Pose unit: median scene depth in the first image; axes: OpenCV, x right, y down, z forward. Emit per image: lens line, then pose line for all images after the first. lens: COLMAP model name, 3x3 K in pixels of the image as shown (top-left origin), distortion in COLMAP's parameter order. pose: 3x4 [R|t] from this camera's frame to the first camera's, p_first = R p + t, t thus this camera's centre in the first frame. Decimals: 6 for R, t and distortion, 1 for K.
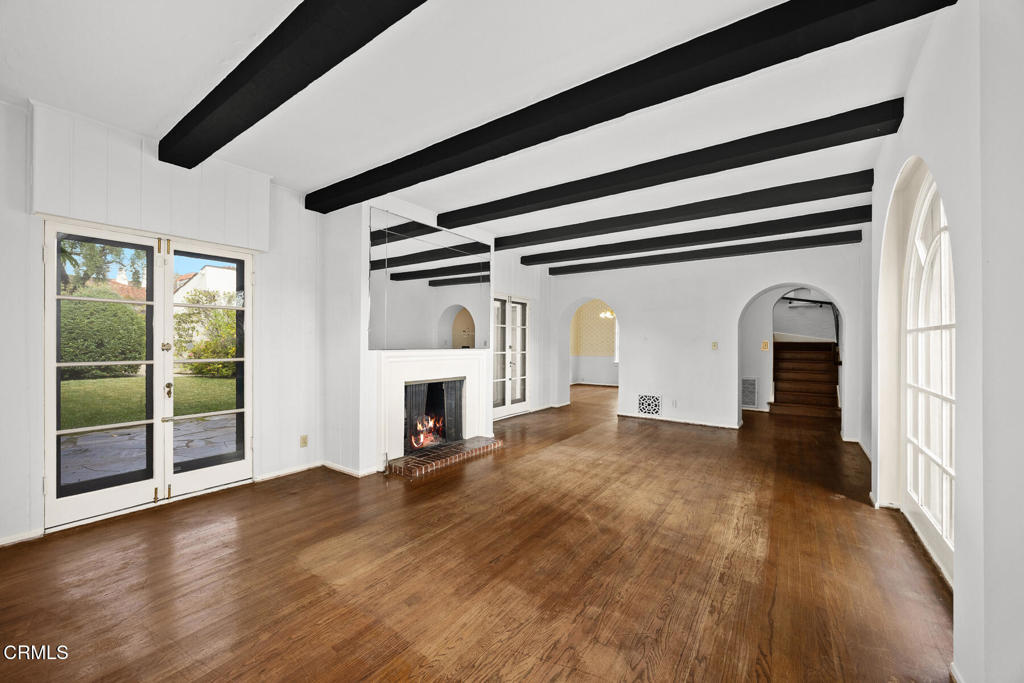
lens RADIAL K [[399.5, 0, 514.6], [0, 399.5, 335.6], [0, 0, 1]] dist [-0.000599, -0.000001]
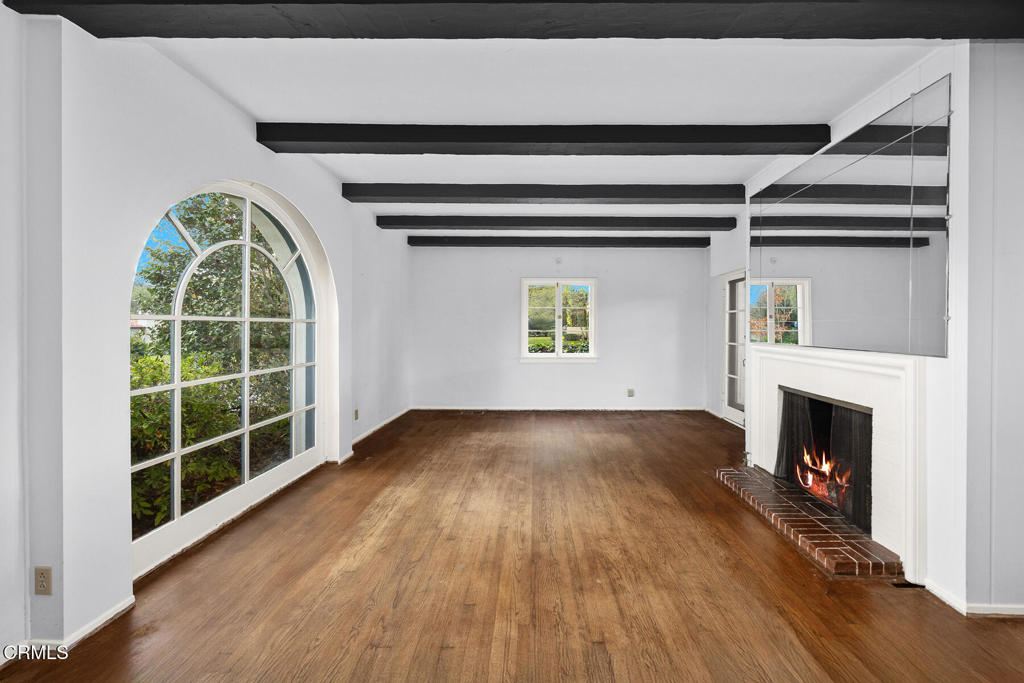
lens RADIAL K [[399.5, 0, 514.6], [0, 399.5, 335.6], [0, 0, 1]] dist [-0.000599, -0.000001]
pose [[-0.849738, -0.006823, -0.527161, 0.705864], [-0.009764, 0.999948, 0.002797, 0.028855], [0.527115, 0.007524, -0.849761, 1.717177]]
